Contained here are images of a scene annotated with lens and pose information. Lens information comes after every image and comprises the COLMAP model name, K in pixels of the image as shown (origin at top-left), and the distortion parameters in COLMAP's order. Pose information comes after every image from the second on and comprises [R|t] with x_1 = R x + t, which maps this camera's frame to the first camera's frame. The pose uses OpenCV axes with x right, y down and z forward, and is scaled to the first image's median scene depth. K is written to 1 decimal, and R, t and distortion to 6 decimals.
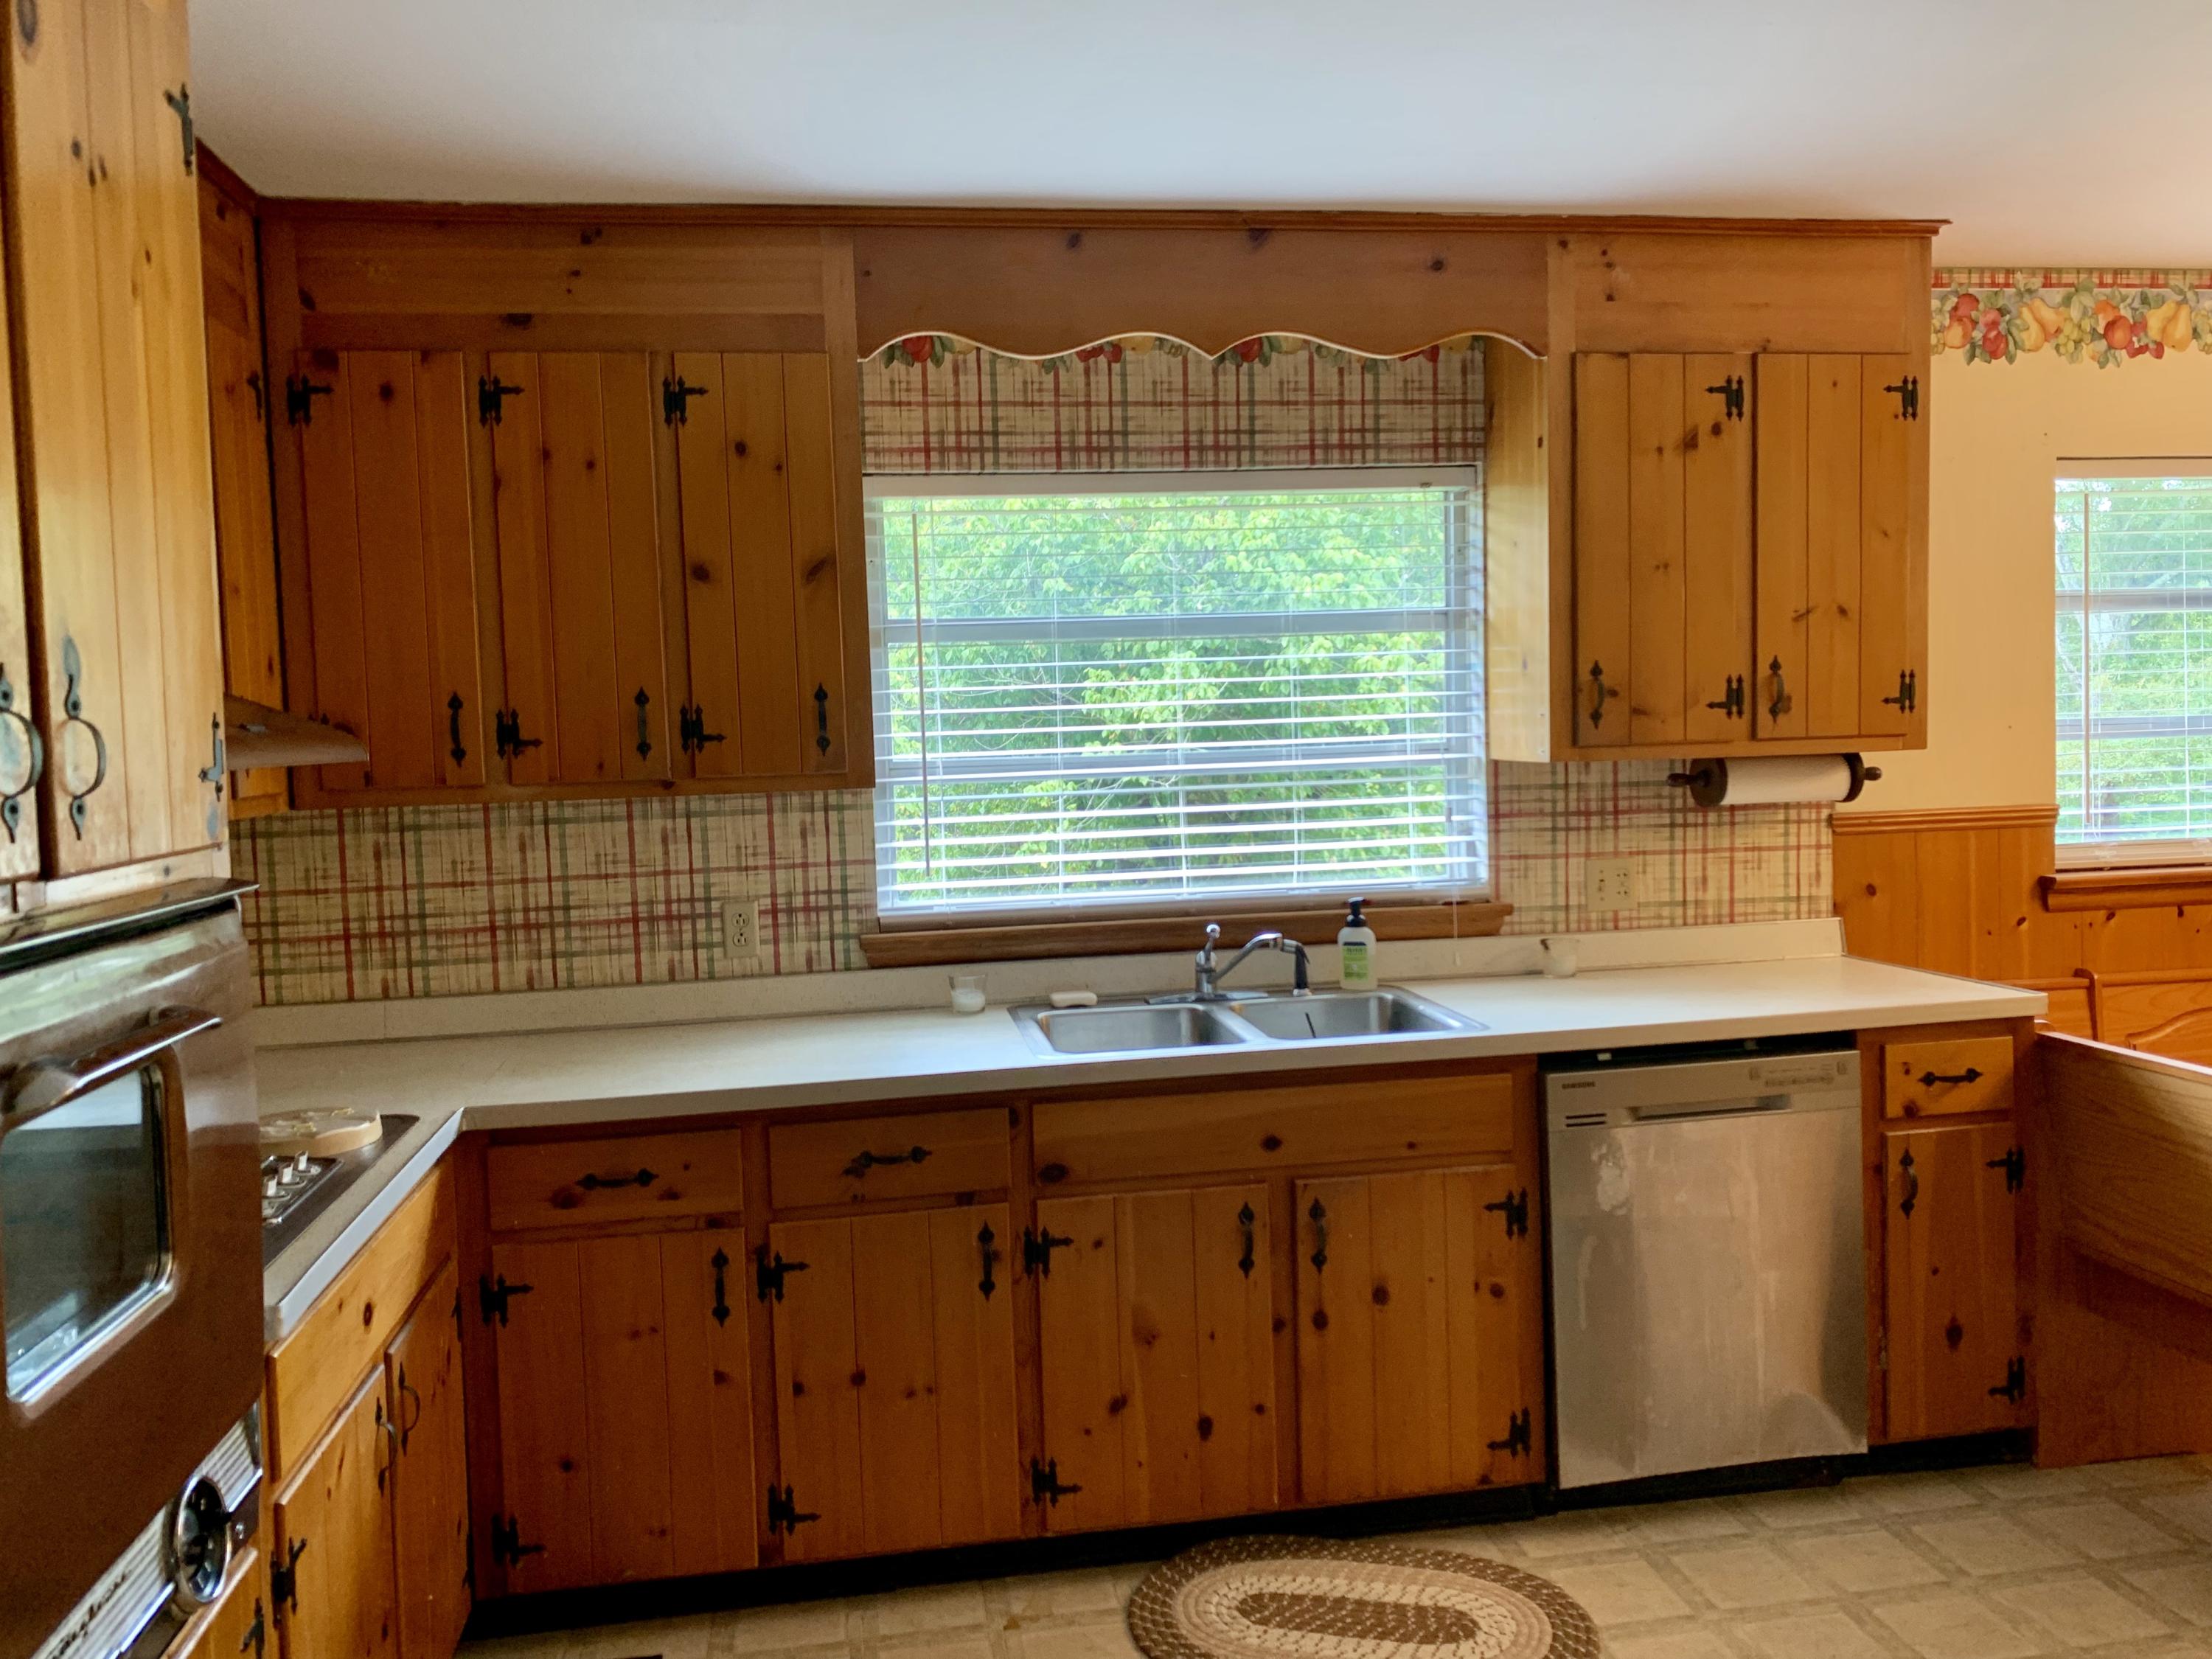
lens RADIAL K [[1699.0, 0, 1105.6], [0, 1699.0, 820.6], [0, 0, 1]] dist [0.030698, -0.038782]
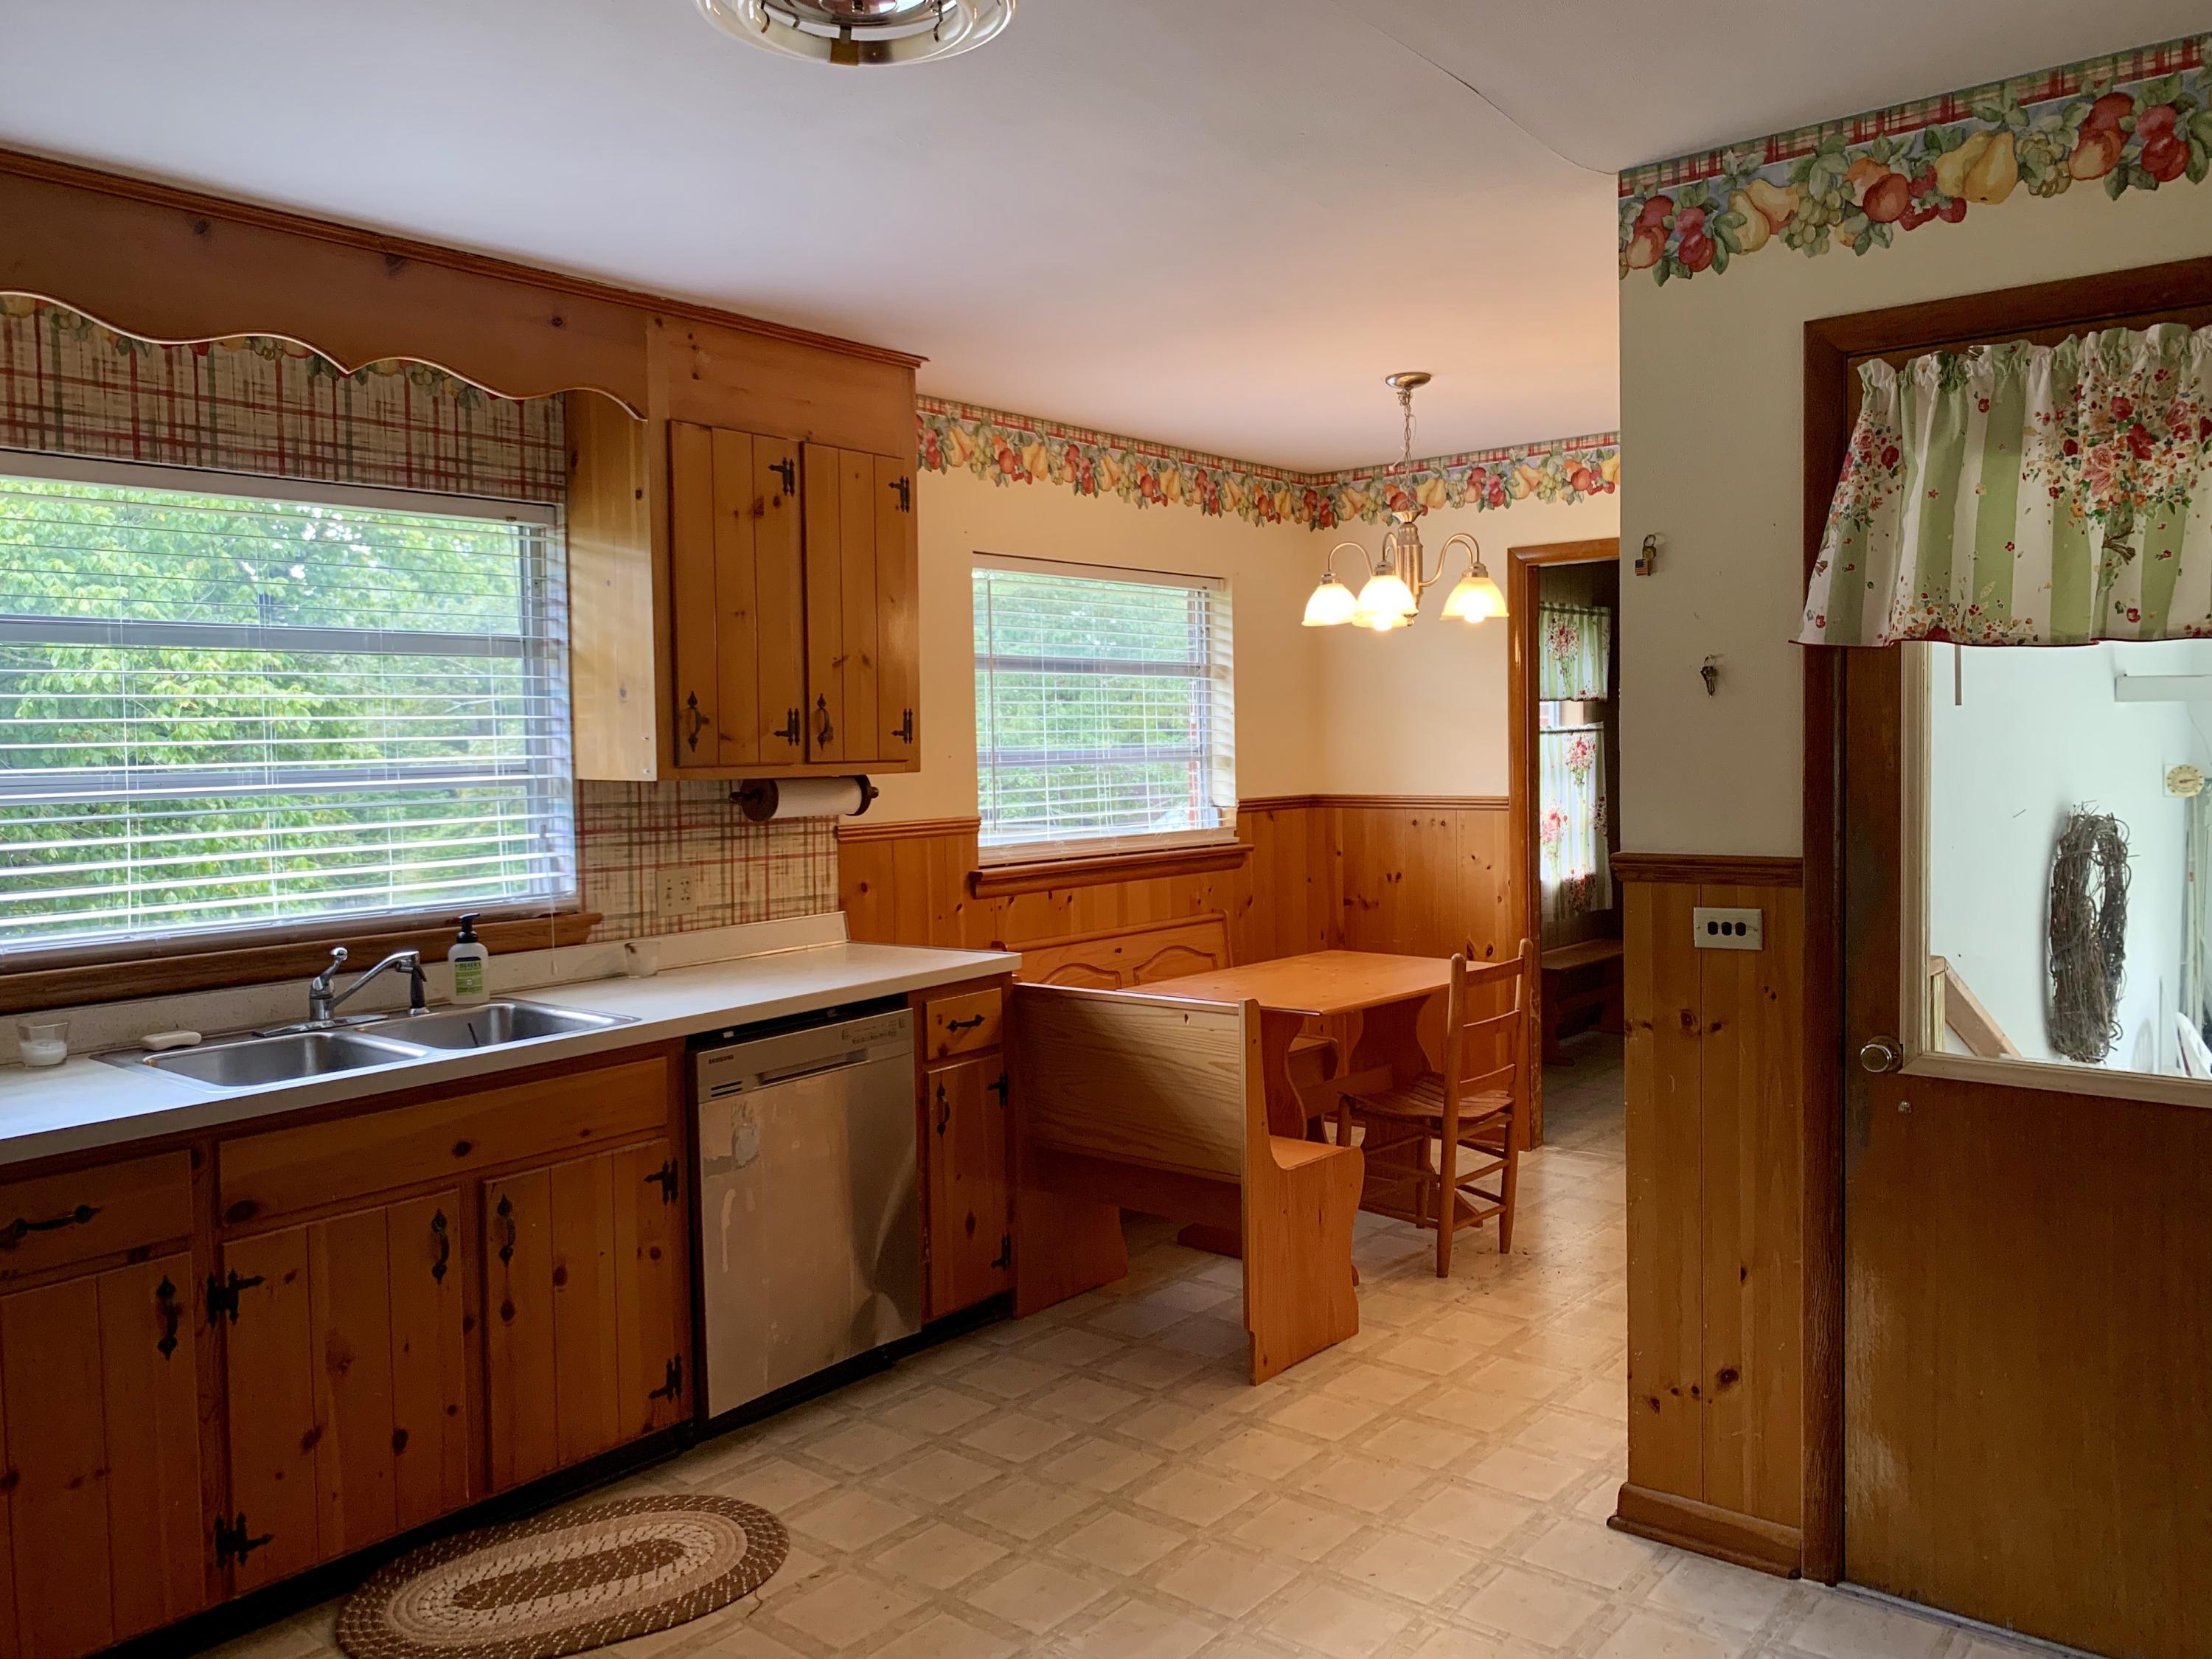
lens RADIAL K [[1732.2, 0, 1106.0], [0, 1732.2, 829.5], [0, 0, 1]] dist [0.084117, -0.106529]
pose [[0.743426, -0.017144, 0.668599, -0.282344], [0.028499, 0.999575, -0.006058, 0.012523], [-0.668211, 0.023558, 0.743599, -0.048698]]
